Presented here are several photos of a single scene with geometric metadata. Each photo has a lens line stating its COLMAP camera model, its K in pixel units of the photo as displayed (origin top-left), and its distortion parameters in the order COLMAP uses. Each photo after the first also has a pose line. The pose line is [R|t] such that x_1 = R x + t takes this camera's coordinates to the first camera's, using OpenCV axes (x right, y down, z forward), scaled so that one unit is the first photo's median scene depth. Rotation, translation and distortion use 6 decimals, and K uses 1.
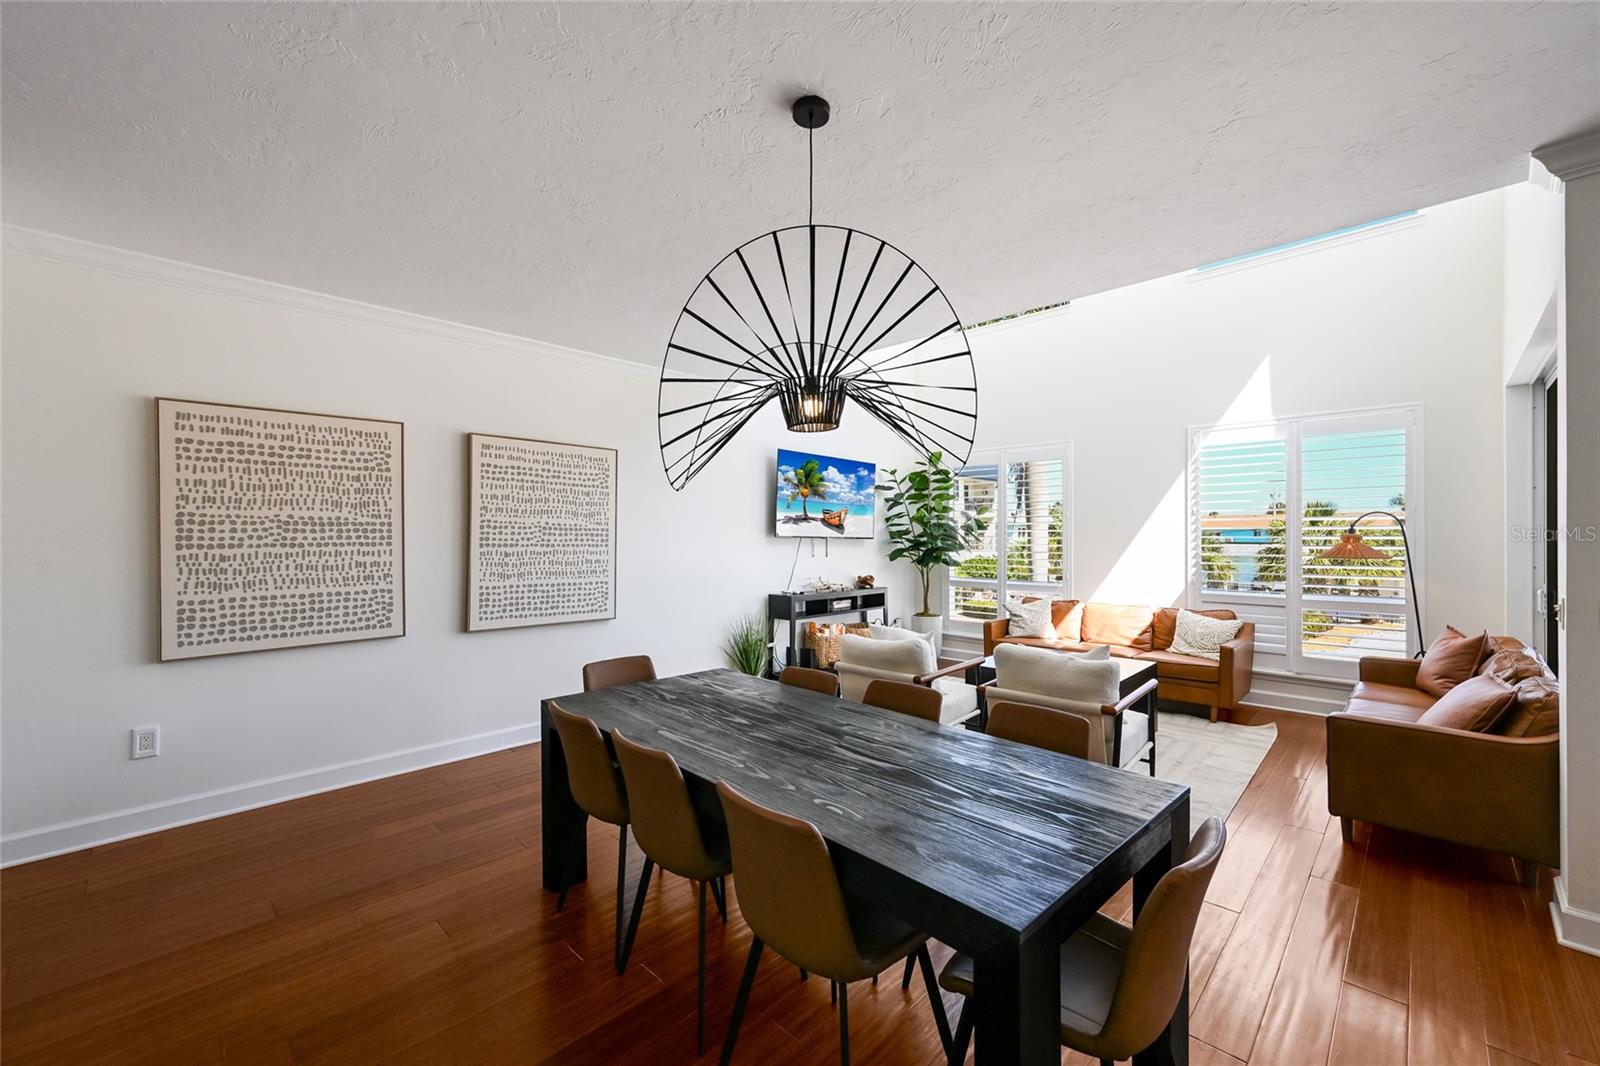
lens RADIAL K [[628.4, 0, 805.1], [0, 628.4, 531.3], [0, 0, 1]] dist [0.000636, 0.000364]
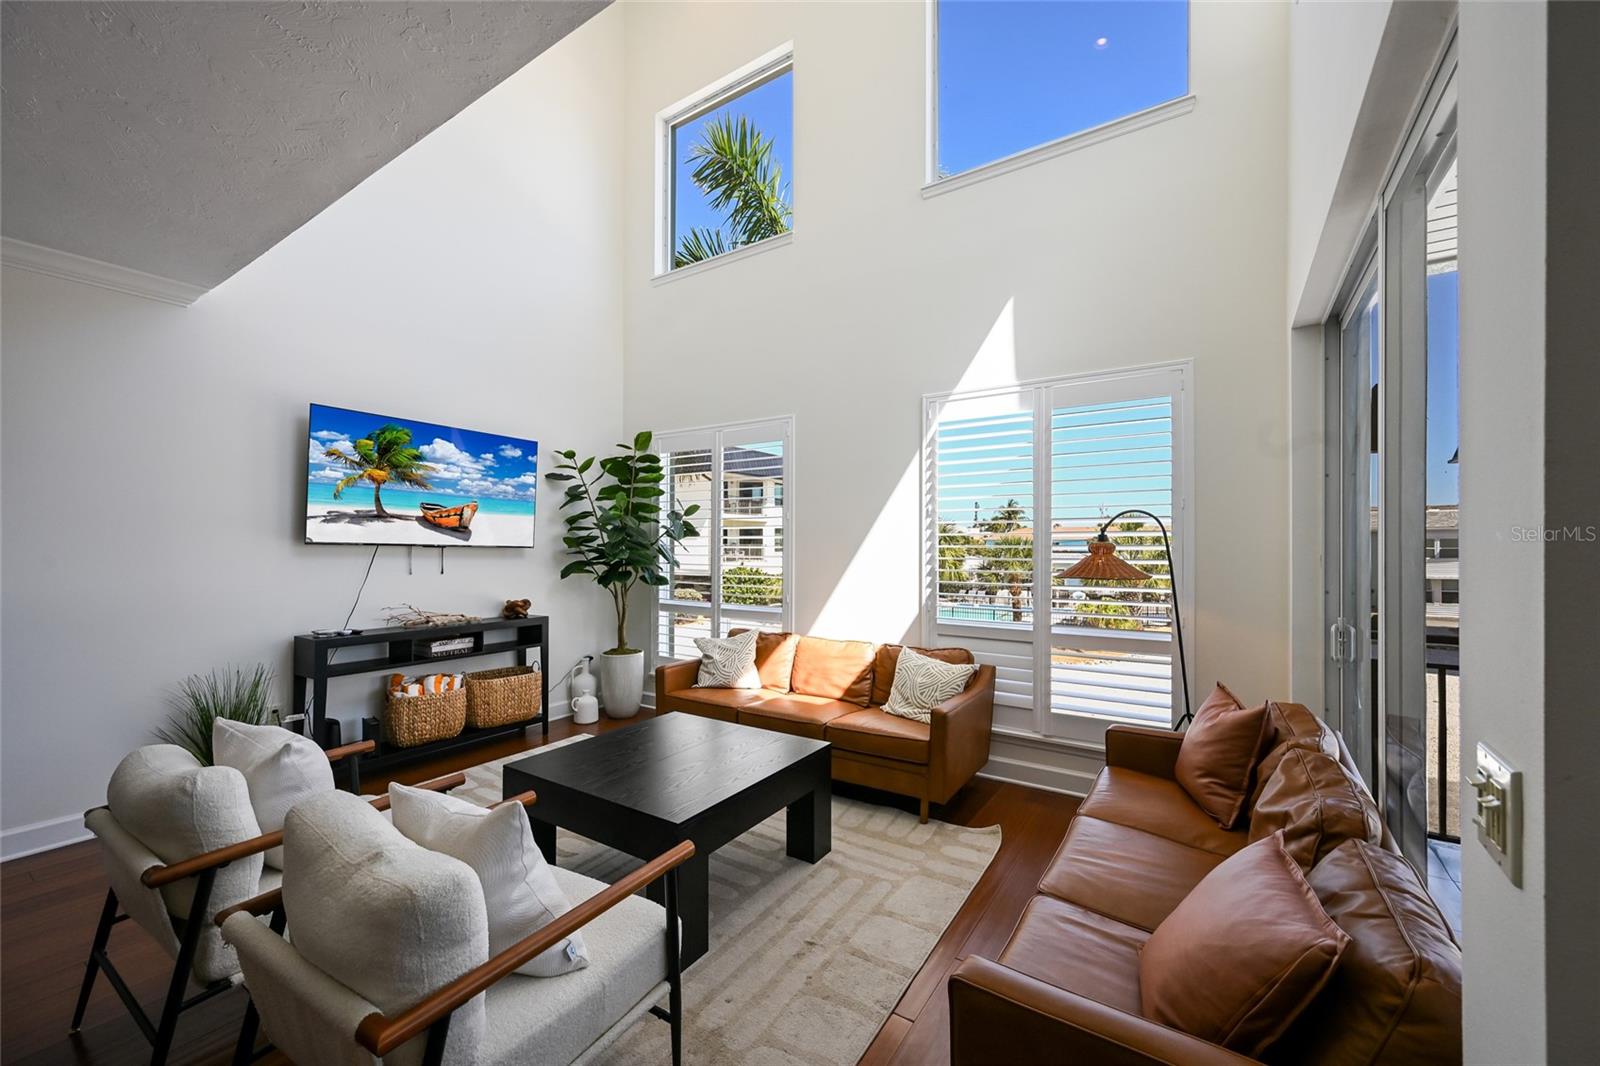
lens RADIAL K [[628.4, 0, 796.6], [0, 628.4, 537.1], [0, 0, 1]] dist [0.000636, 0.000364]
pose [[0.982747, 0.006113, 0.184854, 0.305022], [-0.005269, 0.999973, -0.005056, 0.002709], [-0.184880, 0.003995, 0.982753, 0.284661]]
